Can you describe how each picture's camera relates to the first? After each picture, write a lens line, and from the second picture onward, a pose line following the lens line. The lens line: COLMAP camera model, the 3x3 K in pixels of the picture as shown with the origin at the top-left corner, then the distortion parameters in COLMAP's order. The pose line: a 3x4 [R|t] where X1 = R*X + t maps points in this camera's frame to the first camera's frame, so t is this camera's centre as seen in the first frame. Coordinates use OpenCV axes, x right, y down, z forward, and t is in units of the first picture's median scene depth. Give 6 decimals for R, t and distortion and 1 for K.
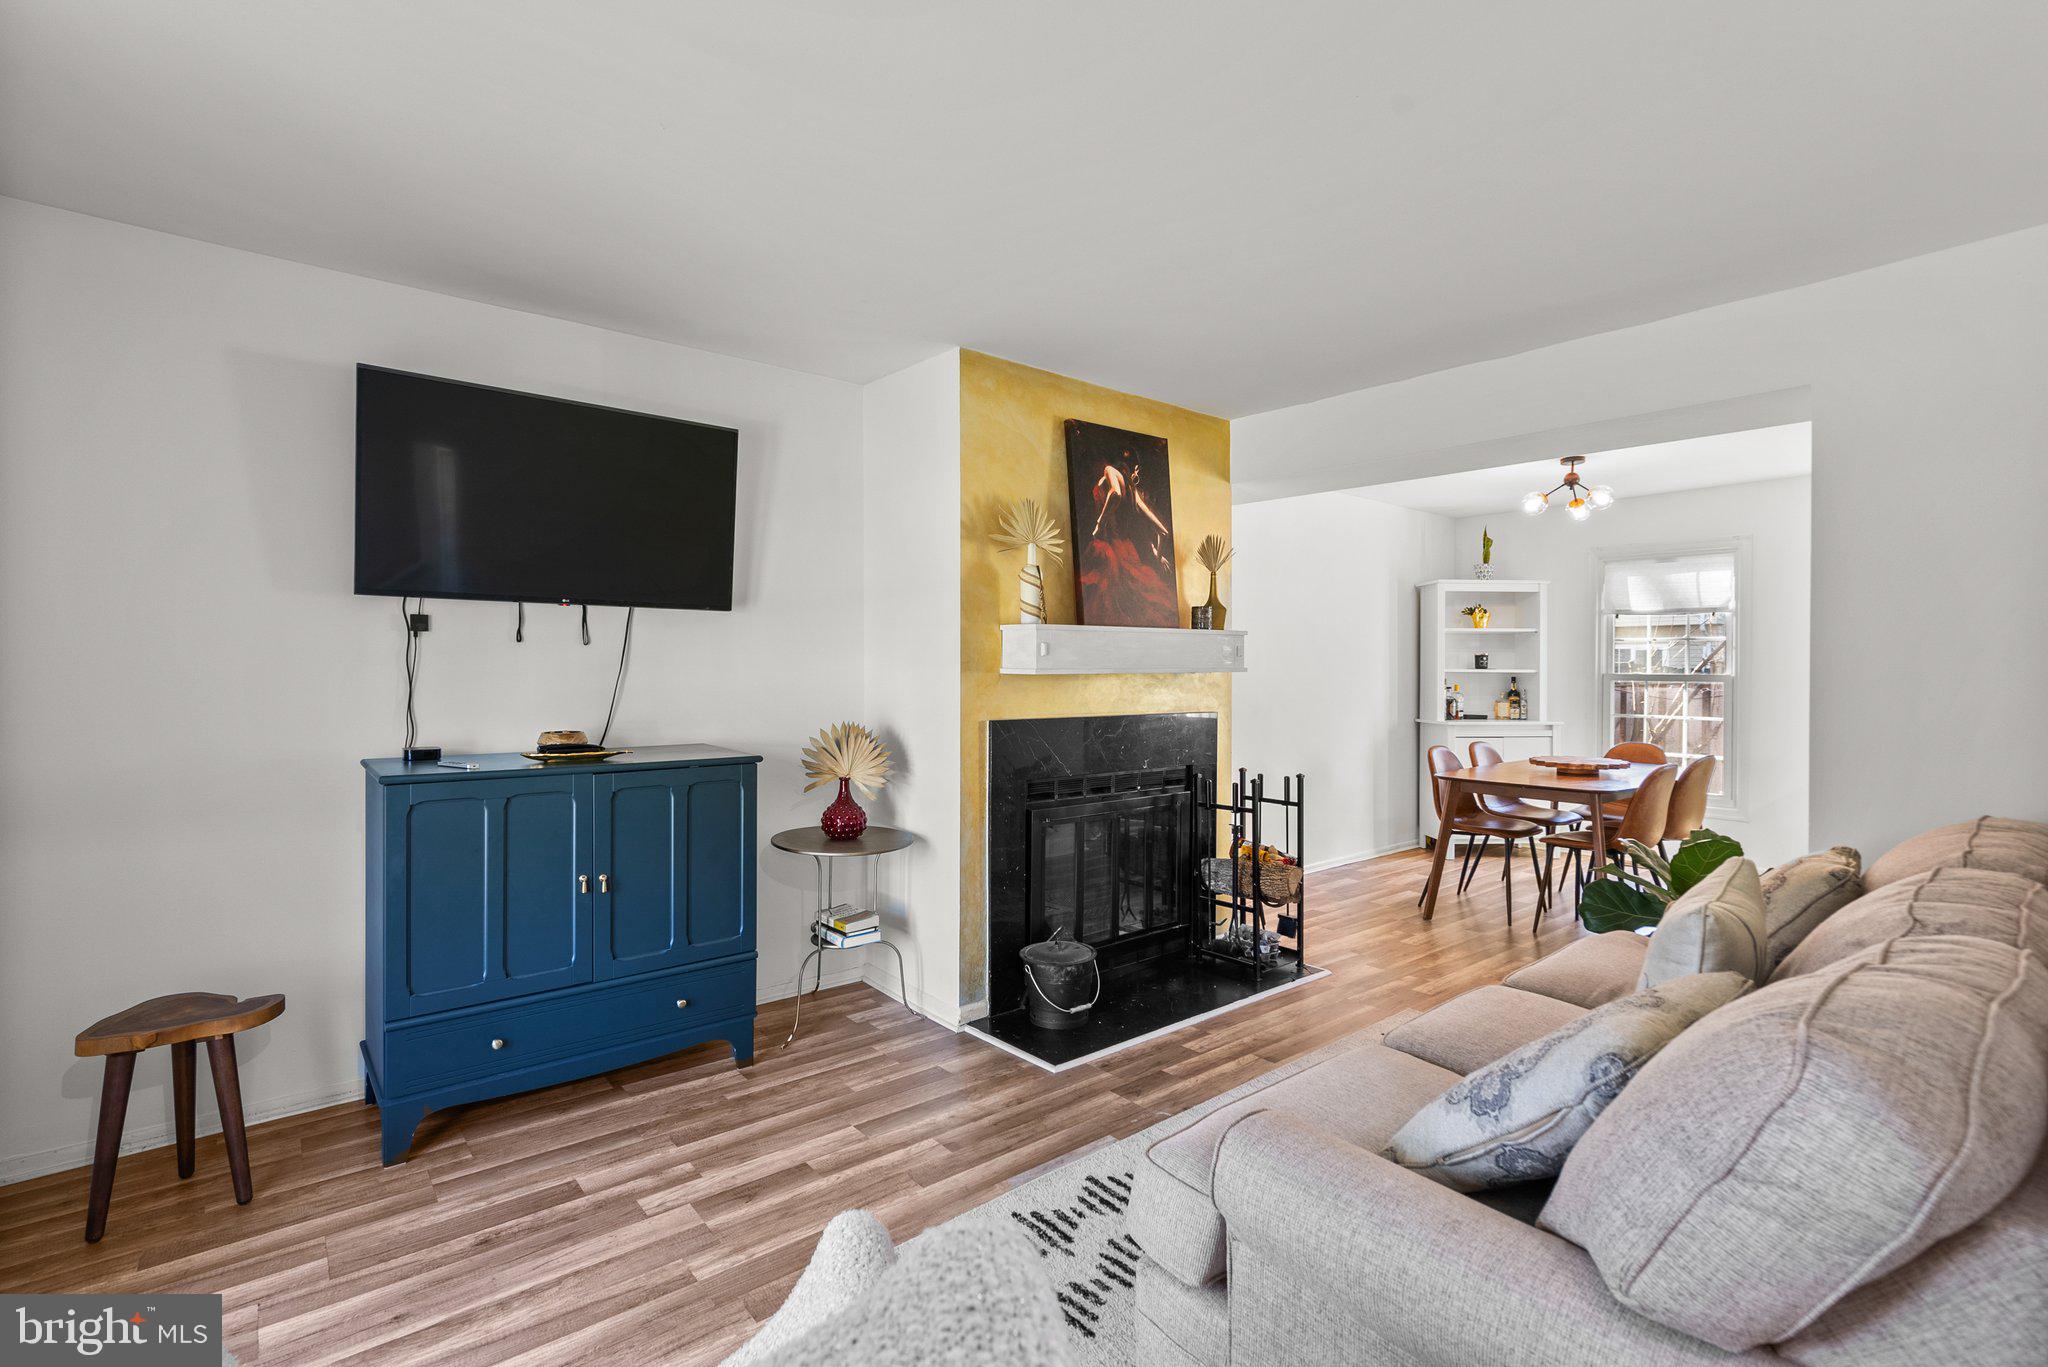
lens RADIAL K [[934.6, 0, 1016.2], [0, 934.6, 681.7], [0, 0, 1]] dist [-0.001671, 0.000333]
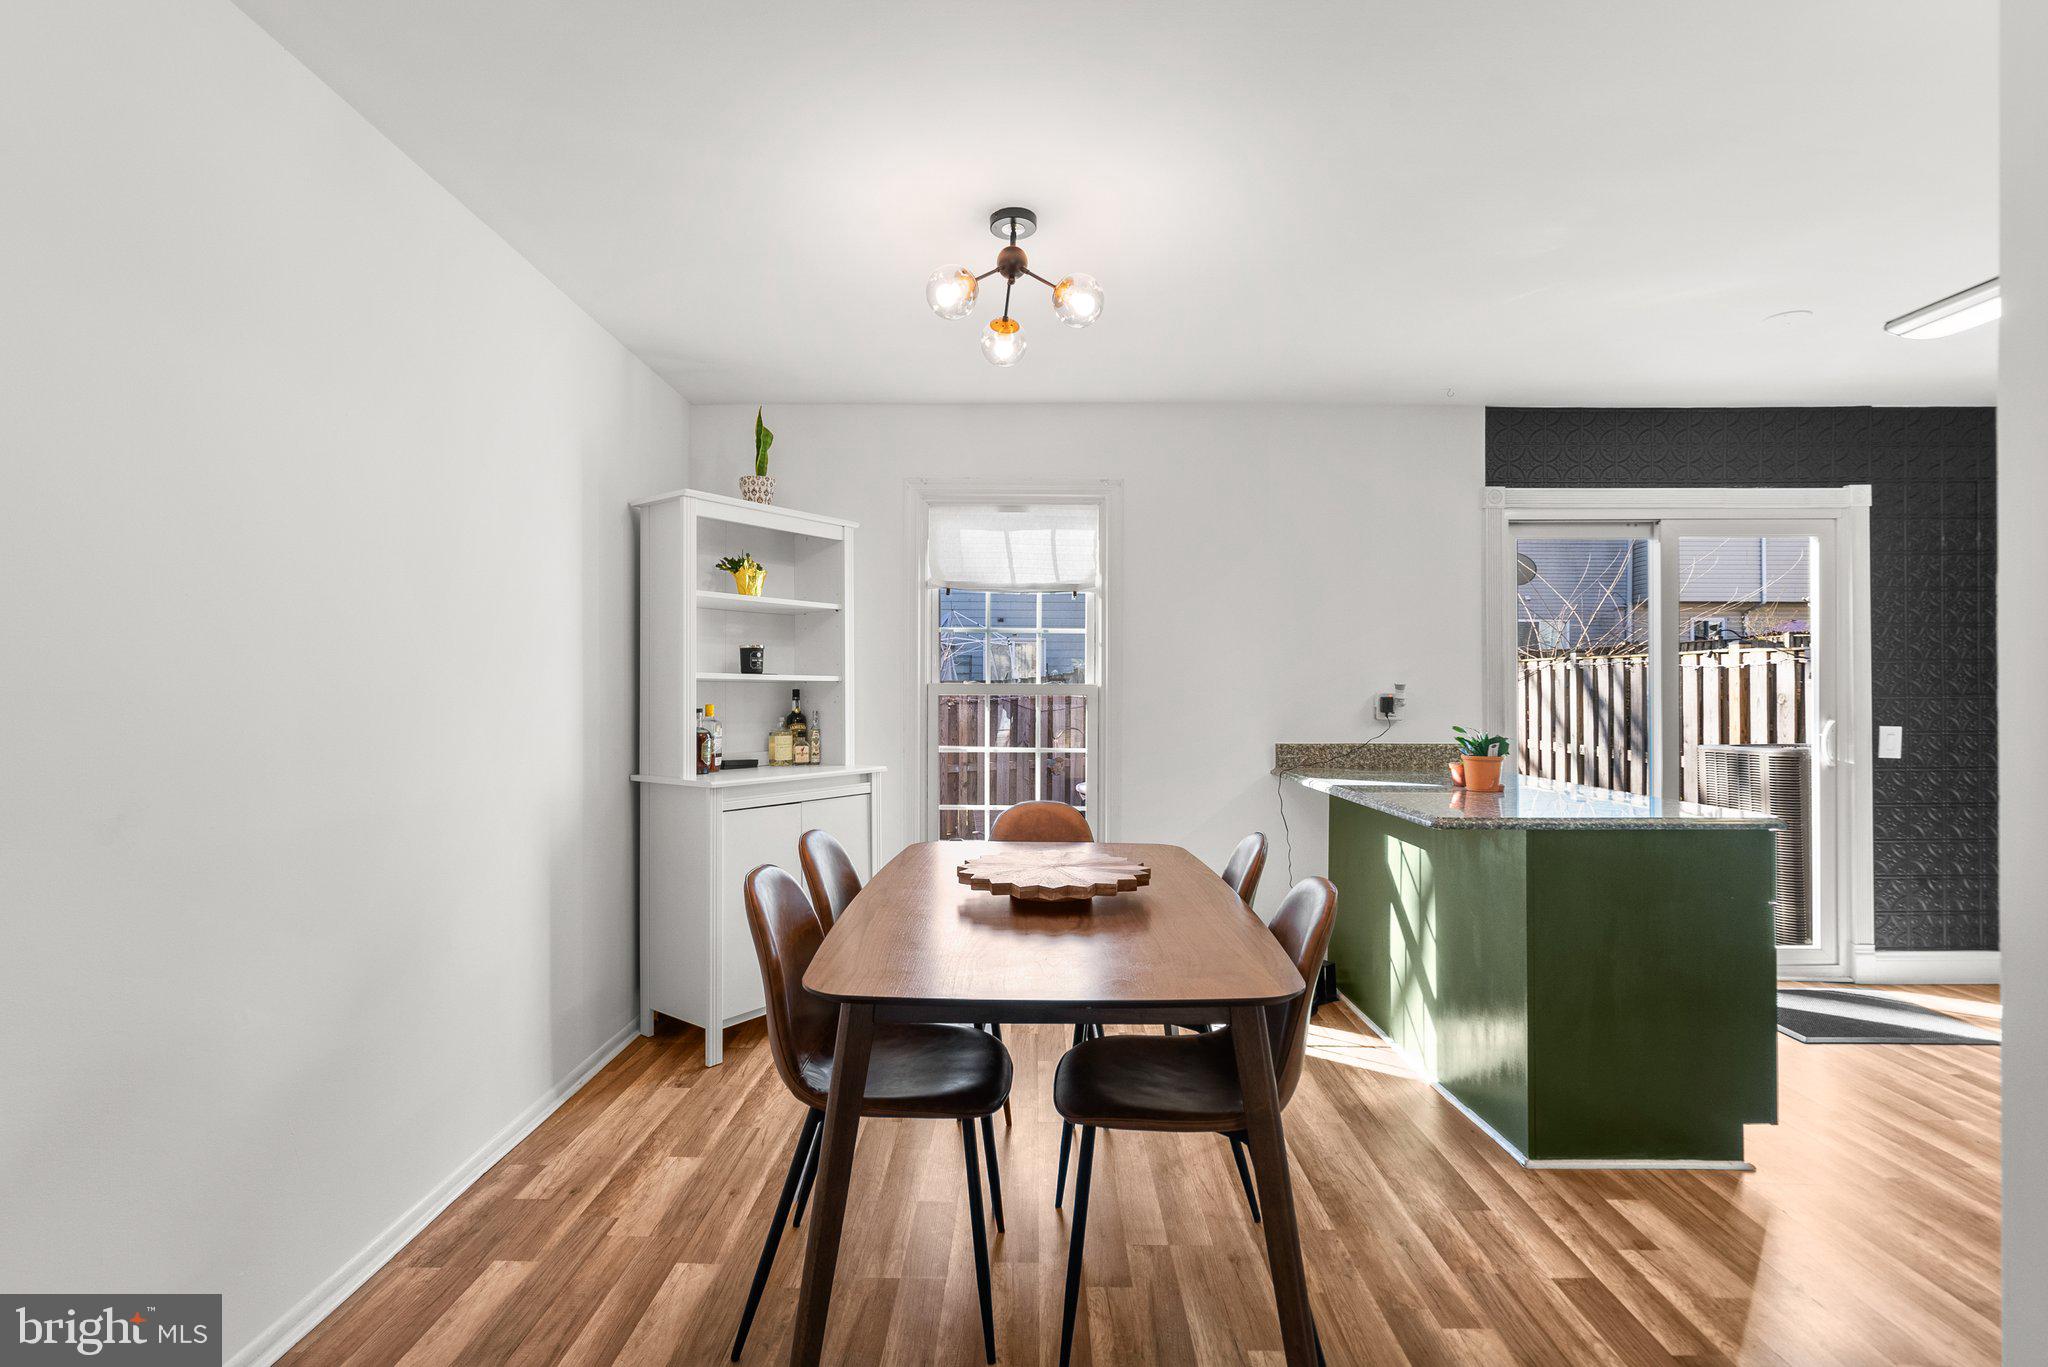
lens RADIAL K [[940.3, 0, 1014.7], [0, 940.3, 687.0], [0, 0, 1]] dist [0.000424, 0.001059]
pose [[0.639736, 0.002362, 0.768591, 0.314115], [0.009986, 0.999885, -0.011384, 0.002325], [-0.768530, 0.014958, 0.639639, 0.938934]]
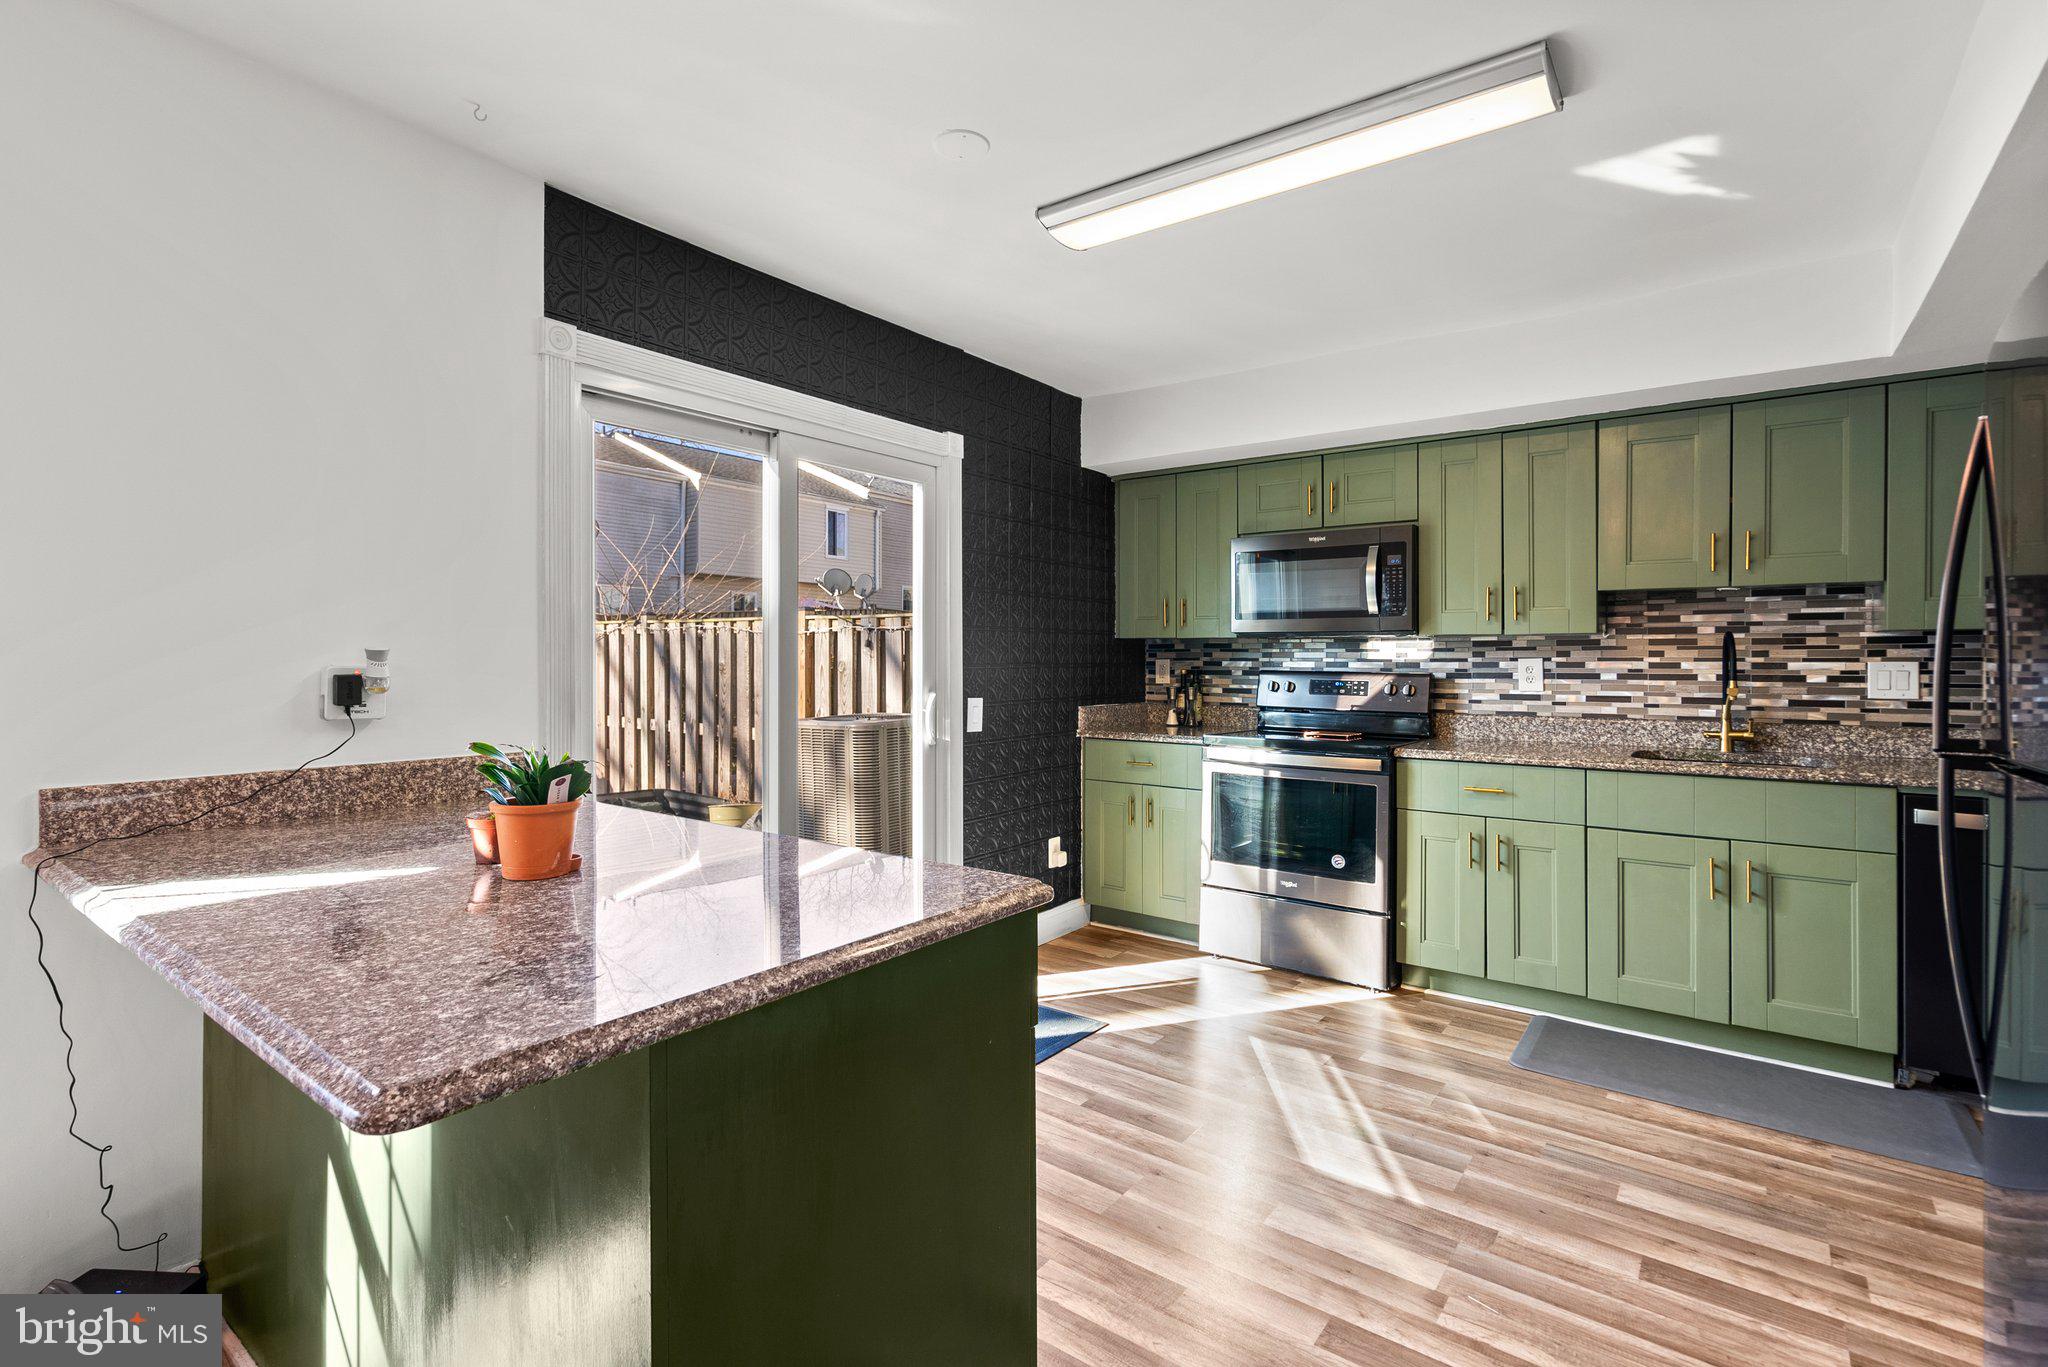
lens RADIAL K [[946.7, 0, 1021.0], [0, 946.7, 657.0], [0, 0, 1]] dist [-0.002584, 0.001024]
pose [[-0.234196, -0.000750, 0.972189, 0.767043], [0.011764, 0.999924, 0.003605, -0.001671], [-0.972118, 0.012282, -0.234170, 1.044261]]
